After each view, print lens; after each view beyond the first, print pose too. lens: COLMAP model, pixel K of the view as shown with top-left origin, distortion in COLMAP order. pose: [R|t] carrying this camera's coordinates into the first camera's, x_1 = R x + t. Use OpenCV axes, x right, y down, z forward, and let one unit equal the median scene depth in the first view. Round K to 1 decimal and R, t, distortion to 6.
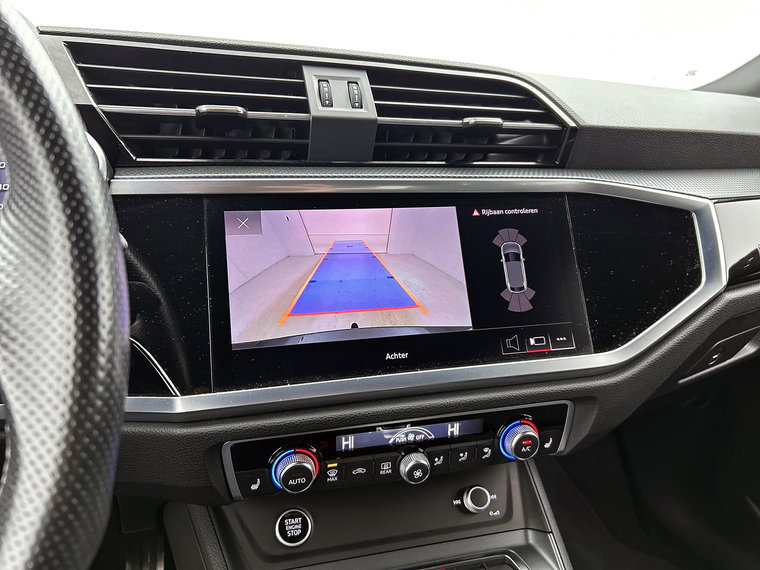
lens RADIAL K [[579.9, 0, 375.8], [0, 579.9, 283.4], [0, 0, 1]] dist [0.054422, -0.078019]
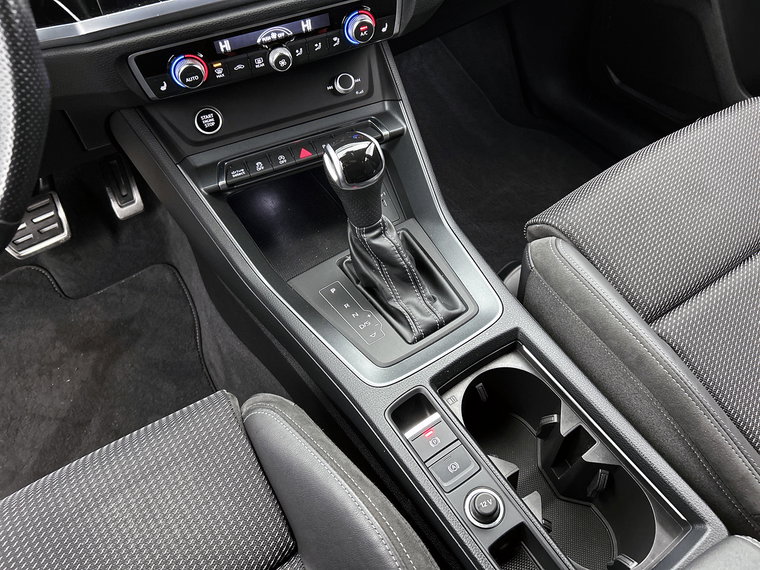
lens RADIAL K [[579.9, 0, 375.8], [0, 579.9, 283.4], [0, 0, 1]] dist [0.054422, -0.078019]
pose [[0.988356, -0.150384, 0.023184, 0.169080], [0.111231, 0.818029, 0.564319, 0.004936], [-0.103830, -0.555169, 0.825231, -0.401011]]
